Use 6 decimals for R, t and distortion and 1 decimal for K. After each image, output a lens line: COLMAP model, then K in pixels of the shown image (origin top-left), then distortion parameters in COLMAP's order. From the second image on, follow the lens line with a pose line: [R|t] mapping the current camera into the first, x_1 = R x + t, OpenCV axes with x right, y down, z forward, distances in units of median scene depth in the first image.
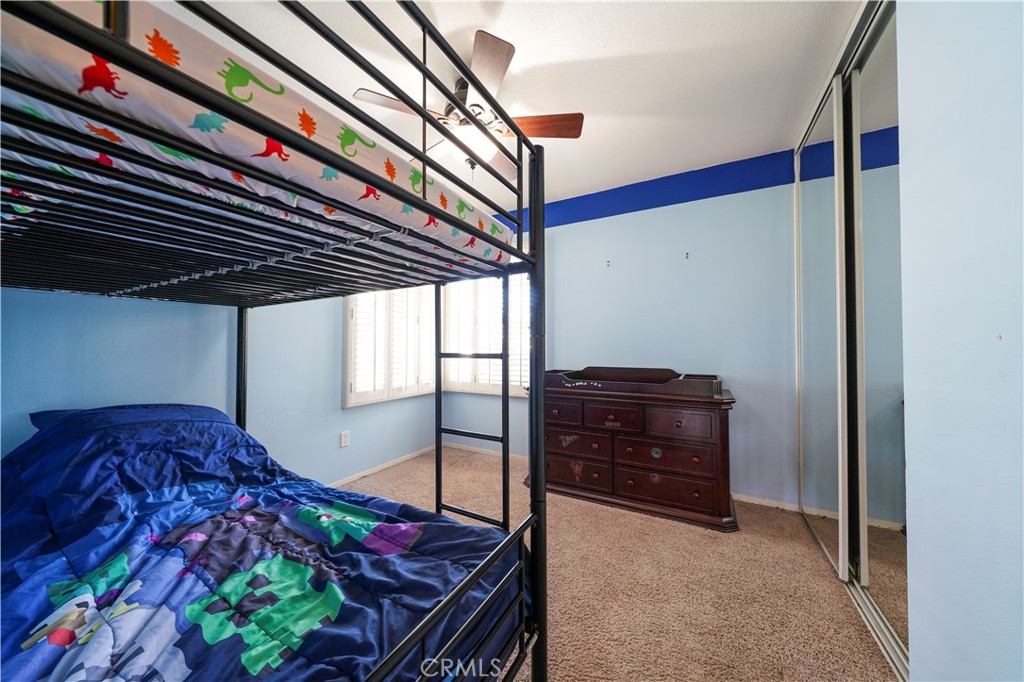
lens RADIAL K [[344.0, 0, 510.2], [0, 344.0, 338.5], [0, 0, 1]] dist [-0.000005, -0.000151]
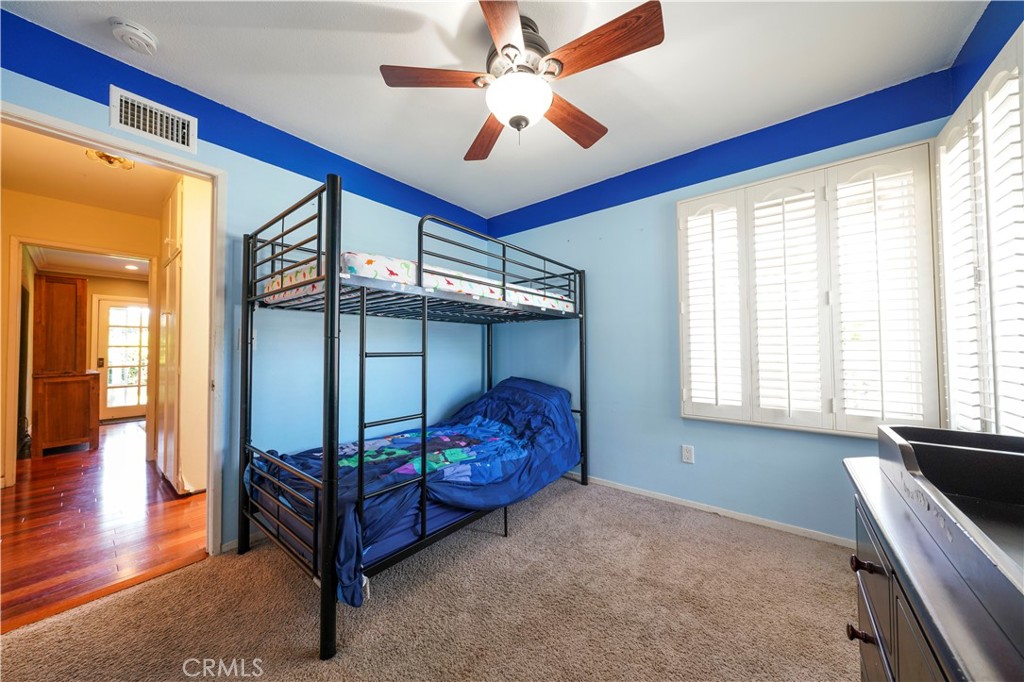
lens RADIAL K [[344.0, 0, 510.2], [0, 344.0, 338.5], [0, 0, 1]] dist [-0.000005, -0.000151]
pose [[-0.167868, -0.025939, -0.985468, 0.447600], [0.027695, 0.999135, -0.031016, 0.018247], [0.985420, -0.032499, -0.167004, 0.712791]]
